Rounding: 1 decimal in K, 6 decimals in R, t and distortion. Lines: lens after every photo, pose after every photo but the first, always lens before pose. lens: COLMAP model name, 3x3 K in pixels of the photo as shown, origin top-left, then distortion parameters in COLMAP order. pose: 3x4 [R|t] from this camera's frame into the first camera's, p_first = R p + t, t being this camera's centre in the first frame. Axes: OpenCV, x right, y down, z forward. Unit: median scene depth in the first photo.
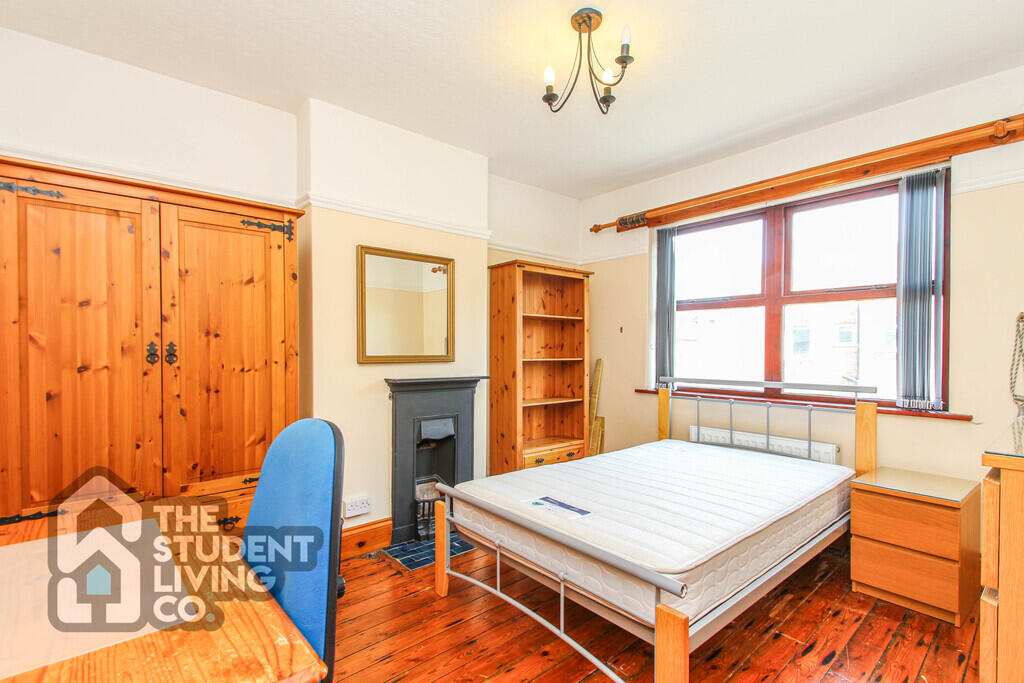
lens RADIAL K [[474.8, 0, 513.6], [0, 474.8, 348.3], [0, 0, 1]] dist [0.000373, -0.000478]
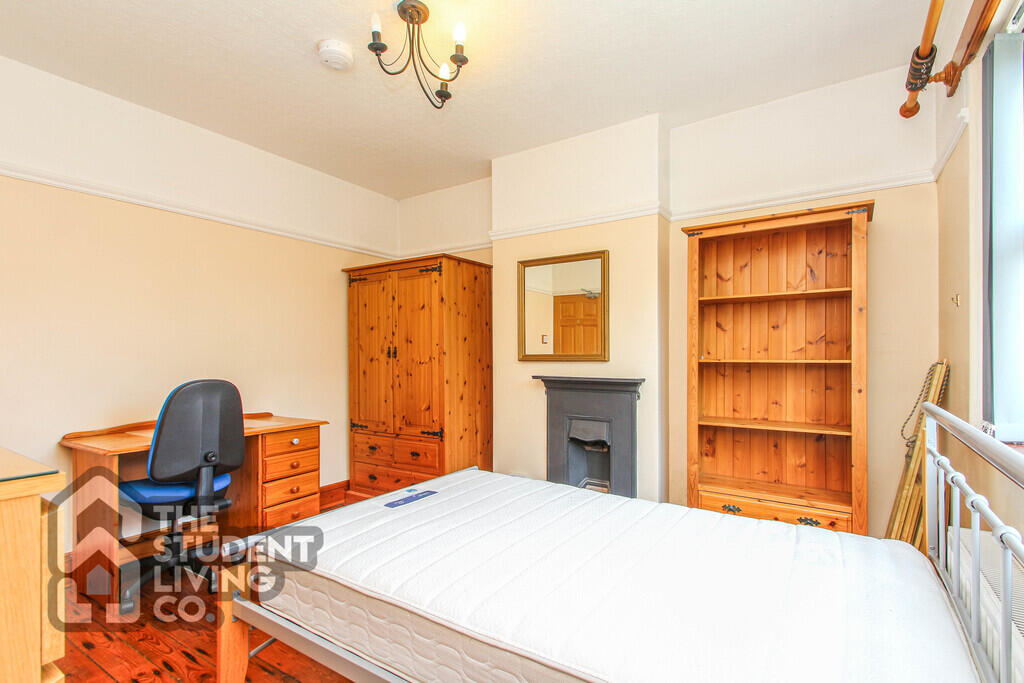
lens RADIAL K [[474.8, 0, 516.0], [0, 474.8, 349.8], [0, 0, 1]] dist [0.000373, -0.000478]
pose [[0.275690, -0.013359, -0.961154, 0.815813], [0.006993, 0.999905, -0.011892, 0.017721], [0.961221, -0.003443, 0.275757, 0.664709]]
